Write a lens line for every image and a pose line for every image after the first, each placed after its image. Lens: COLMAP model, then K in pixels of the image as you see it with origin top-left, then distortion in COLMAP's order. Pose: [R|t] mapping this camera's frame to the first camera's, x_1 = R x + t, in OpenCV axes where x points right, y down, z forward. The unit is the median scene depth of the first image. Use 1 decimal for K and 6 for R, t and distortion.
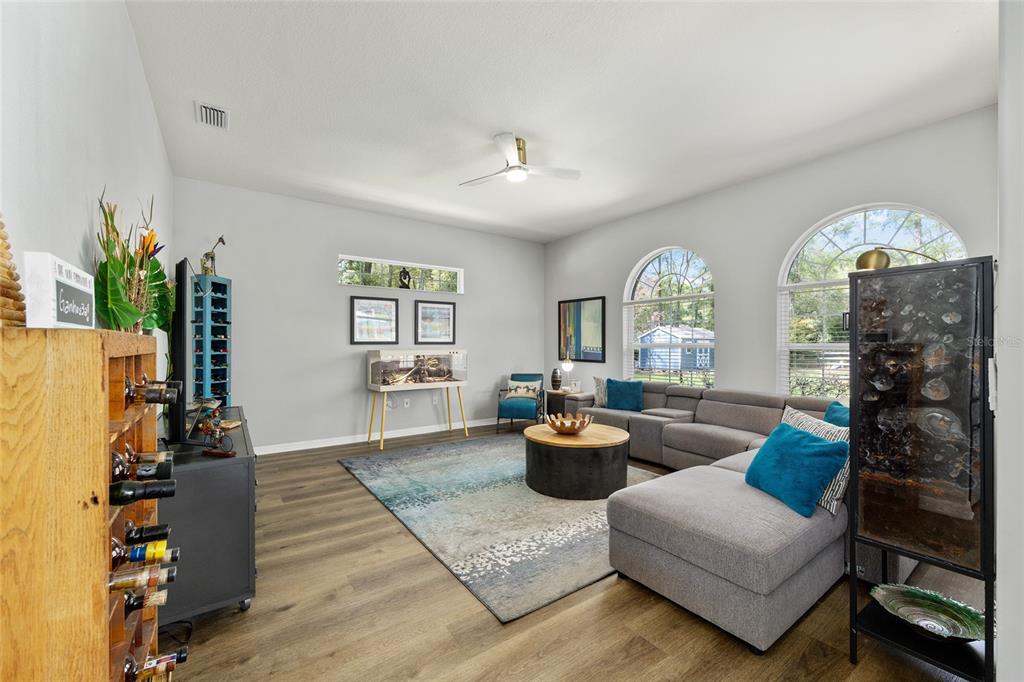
lens RADIAL K [[410.0, 0, 512.6], [0, 410.0, 344.8], [0, 0, 1]] dist [0.000059, 0.000106]
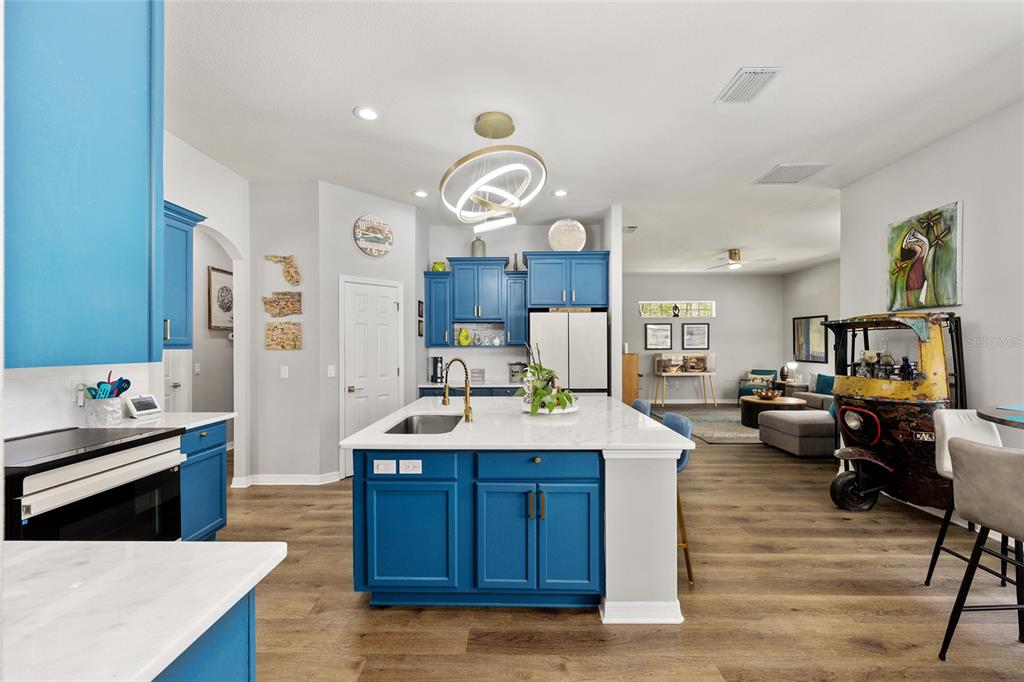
lens RADIAL K [[410.0, 0, 512.6], [0, 410.0, 344.8], [0, 0, 1]] dist [0.000059, 0.000106]
pose [[0.804857, -0.003091, -0.593460, 0.193814], [0.003119, 0.999995, -0.000978, -0.021068], [0.593460, -0.001064, 0.804863, -0.742881]]
